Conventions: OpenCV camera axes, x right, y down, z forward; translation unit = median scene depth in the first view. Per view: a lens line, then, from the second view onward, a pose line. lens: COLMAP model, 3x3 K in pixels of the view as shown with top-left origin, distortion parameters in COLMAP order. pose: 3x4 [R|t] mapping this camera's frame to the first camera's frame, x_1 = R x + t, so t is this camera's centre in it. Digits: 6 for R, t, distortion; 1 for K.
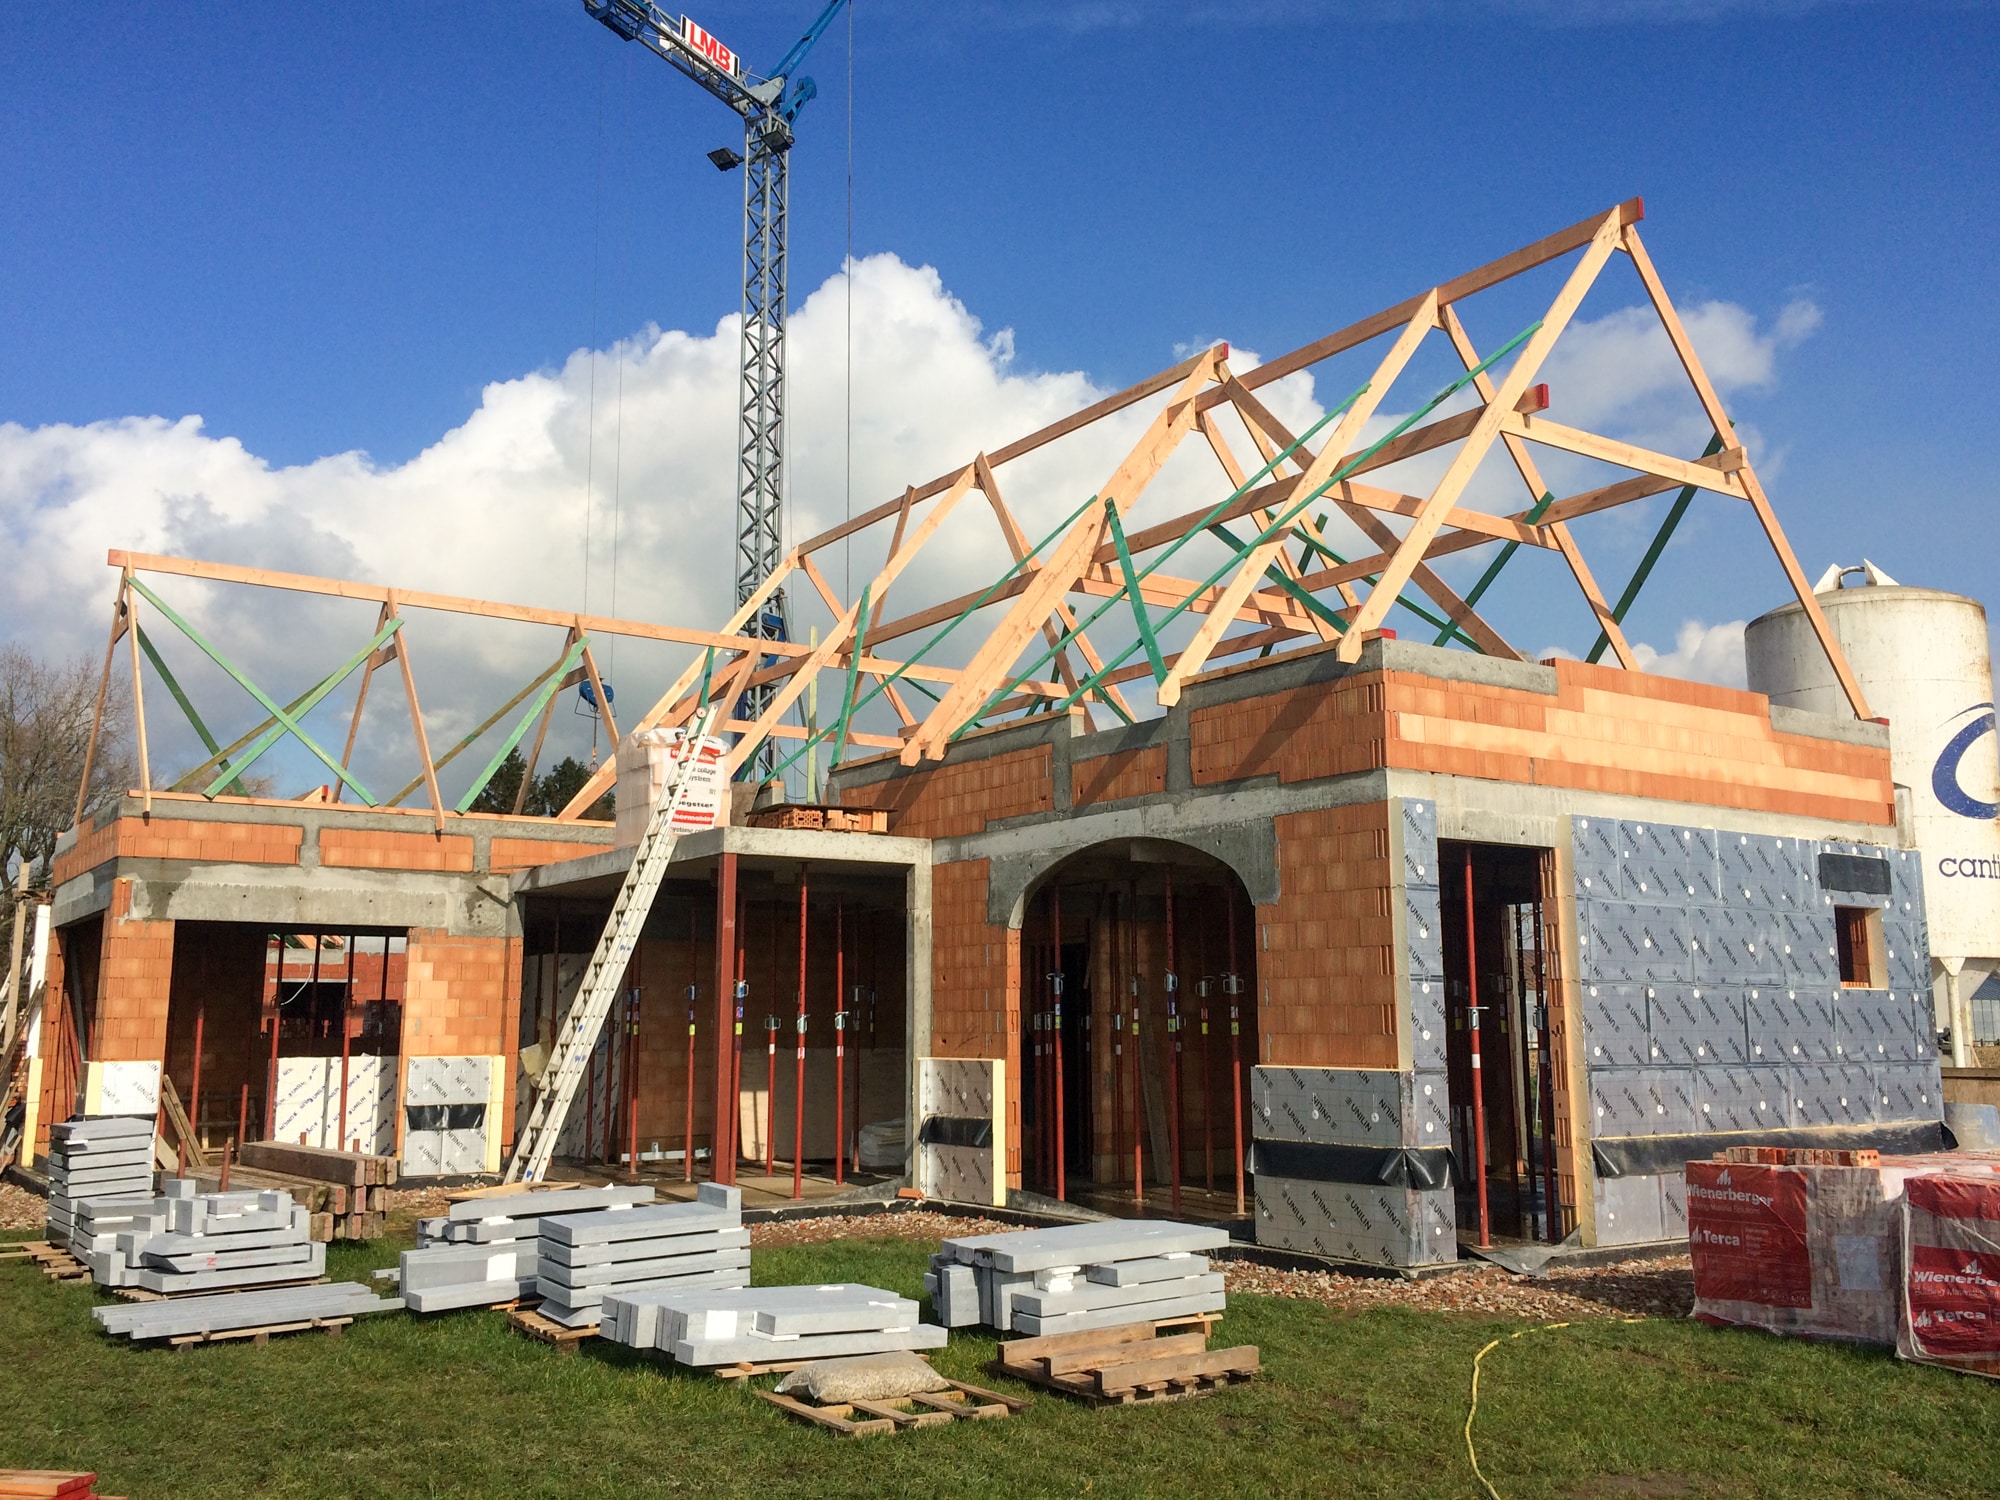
lens RADIAL K [[1744.8, 0, 1001.7], [0, 1744.8, 749.3], [0, 0, 1]] dist [0.046326, 0.001367]
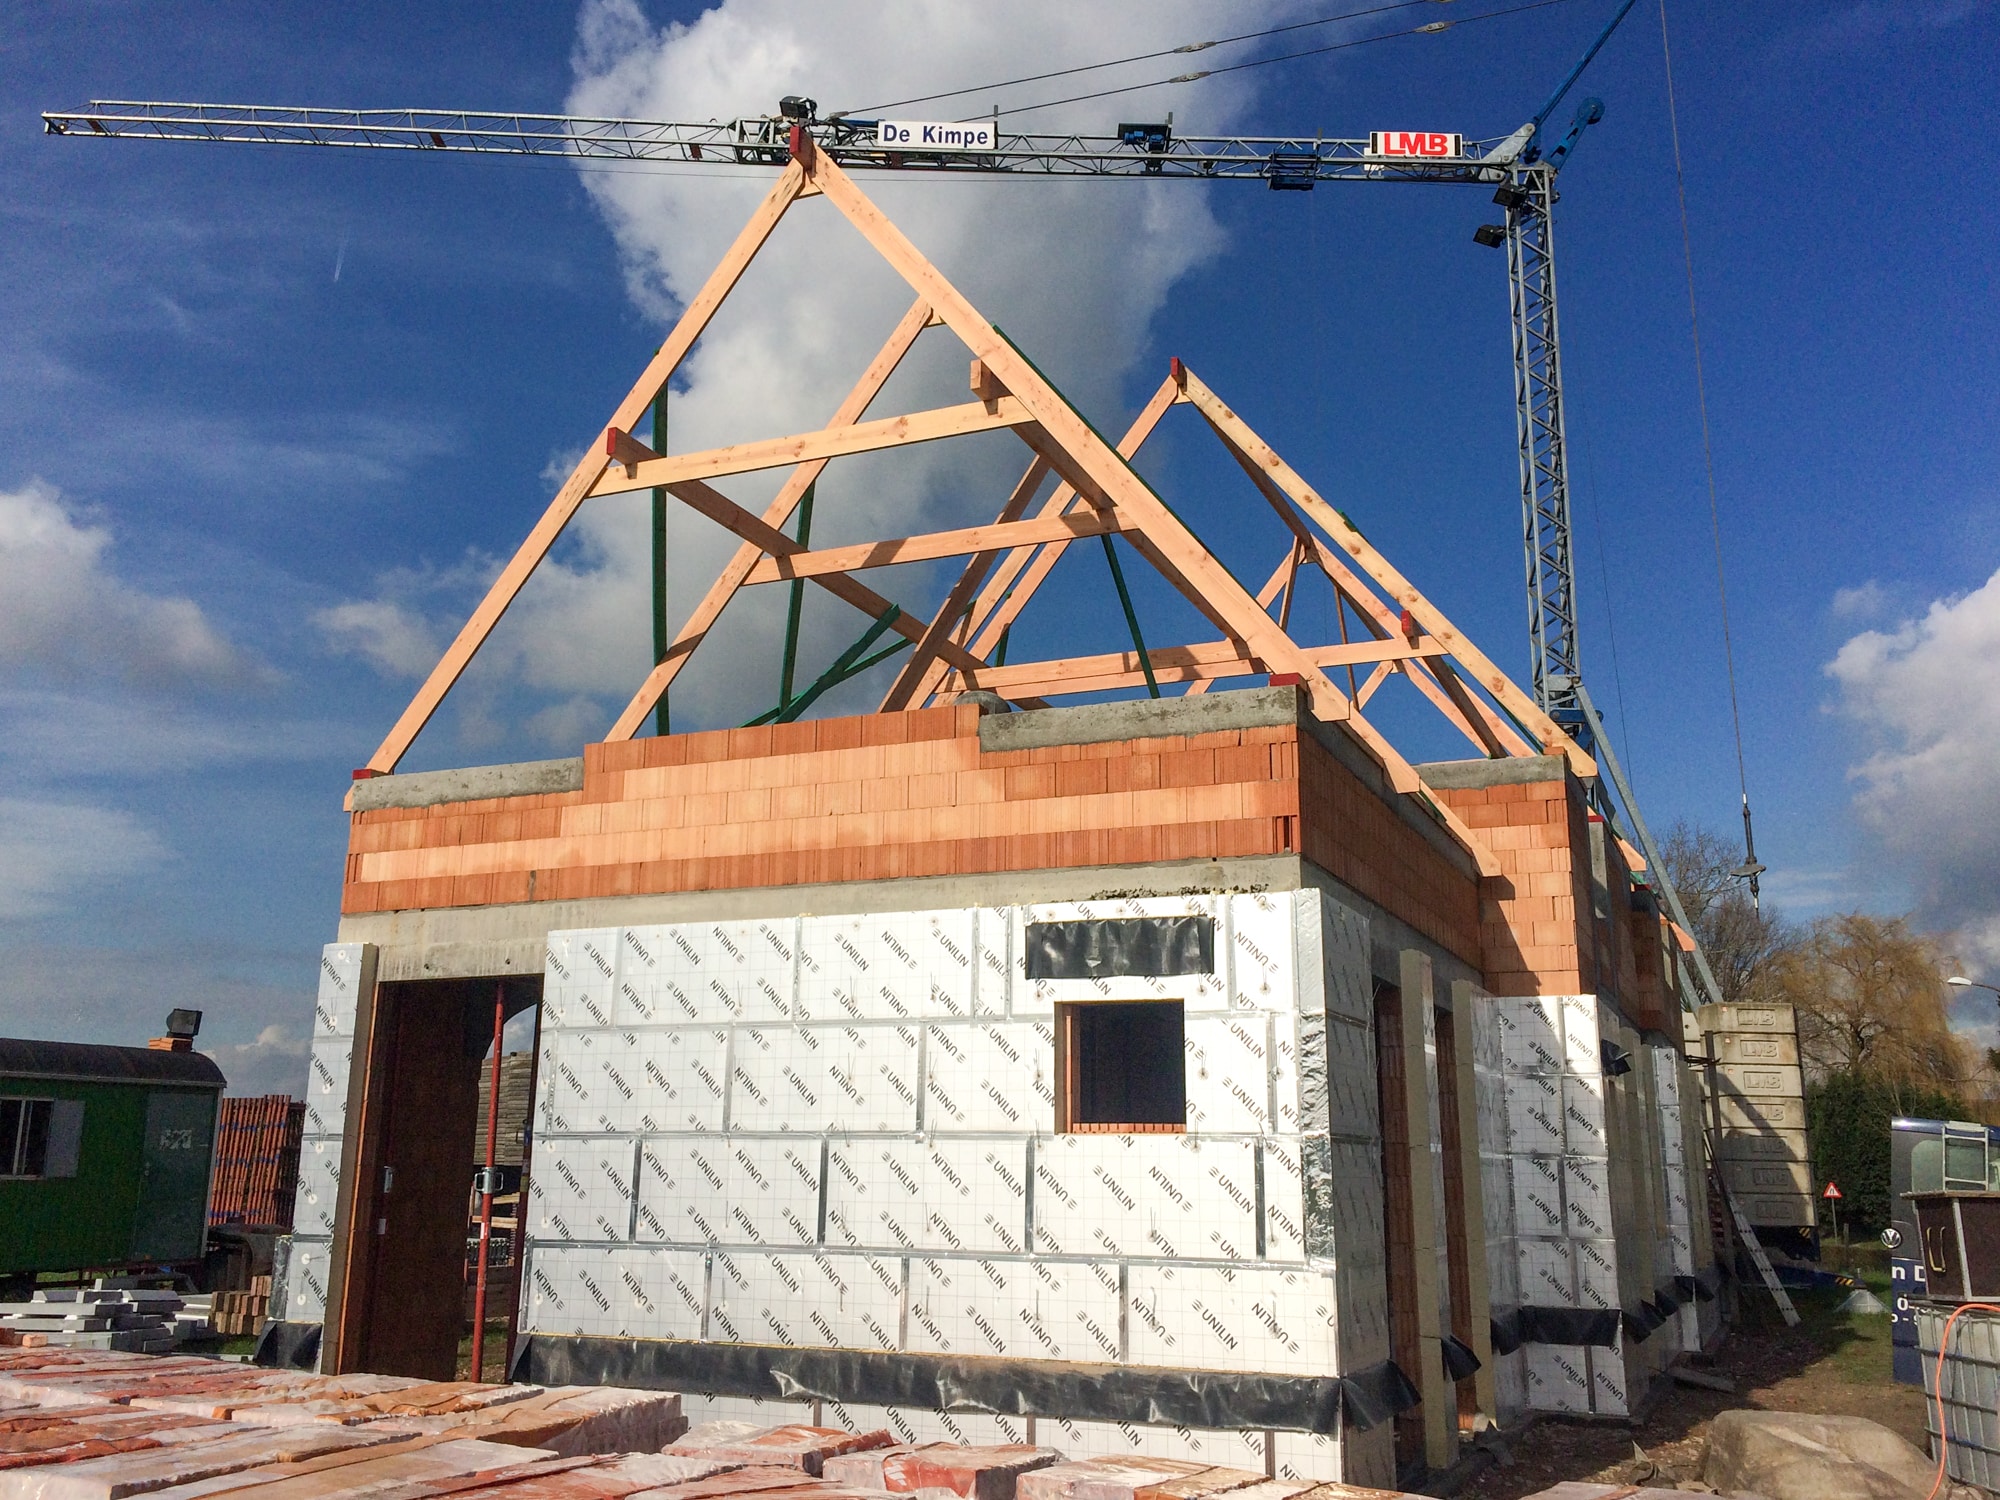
lens RADIAL K [[1744.8, 0, 1005.5], [0, 1744.8, 753.6], [0, 0, 1]] dist [0.046326, 0.001367]
pose [[0.521226, -0.190558, -0.831872, 1.143028], [0.122847, 0.981354, -0.147828, 0.103247], [0.844530, -0.025141, 0.534917, 0.735853]]
